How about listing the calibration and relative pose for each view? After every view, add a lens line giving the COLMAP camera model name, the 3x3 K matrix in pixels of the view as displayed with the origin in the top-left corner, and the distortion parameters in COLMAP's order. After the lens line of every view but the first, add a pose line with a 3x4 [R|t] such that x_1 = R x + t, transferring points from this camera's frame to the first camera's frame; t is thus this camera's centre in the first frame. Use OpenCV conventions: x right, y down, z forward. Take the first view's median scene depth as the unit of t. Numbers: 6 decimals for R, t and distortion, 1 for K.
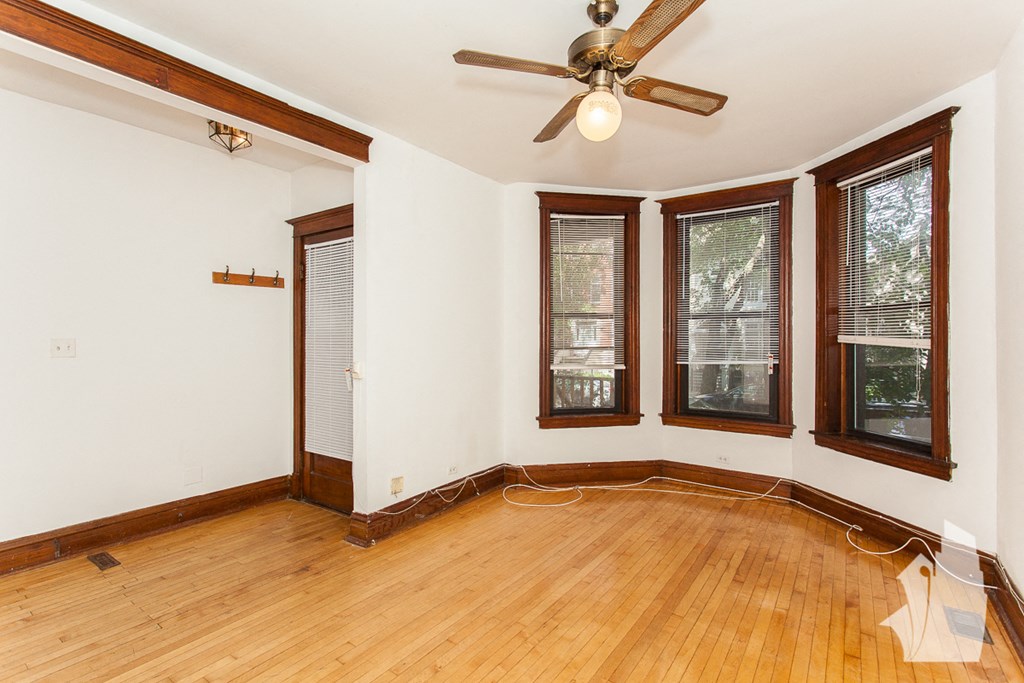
lens RADIAL K [[487.8, 0, 516.5], [0, 487.8, 342.1], [0, 0, 1]] dist [-0.003679, -0.000083]
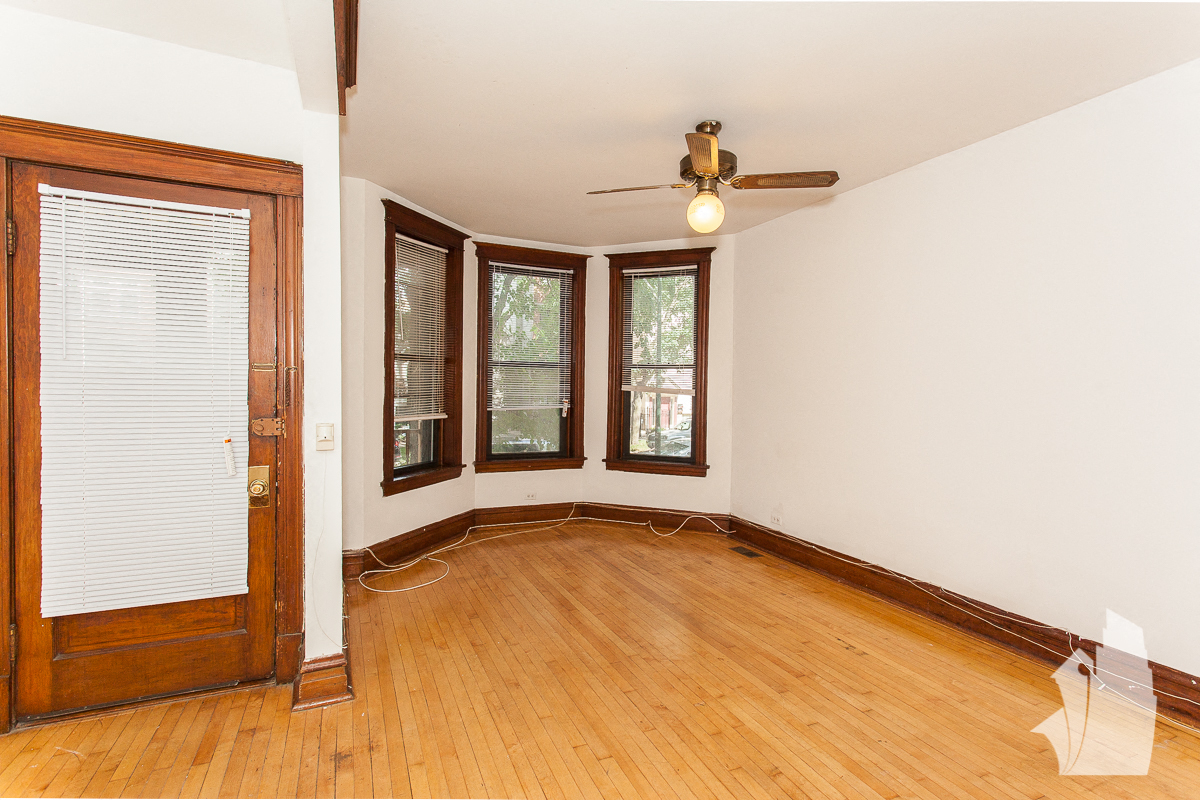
lens RADIAL K [[551.1, 0, 604.0], [0, 551.1, 397.7], [0, 0, 1]] dist [0.004705, 0.000544]
pose [[0.514198, -0.012125, 0.857586, -0.568398], [-0.009920, 0.999749, 0.020083, -0.007402], [-0.857614, -0.018834, 0.513948, 0.235022]]
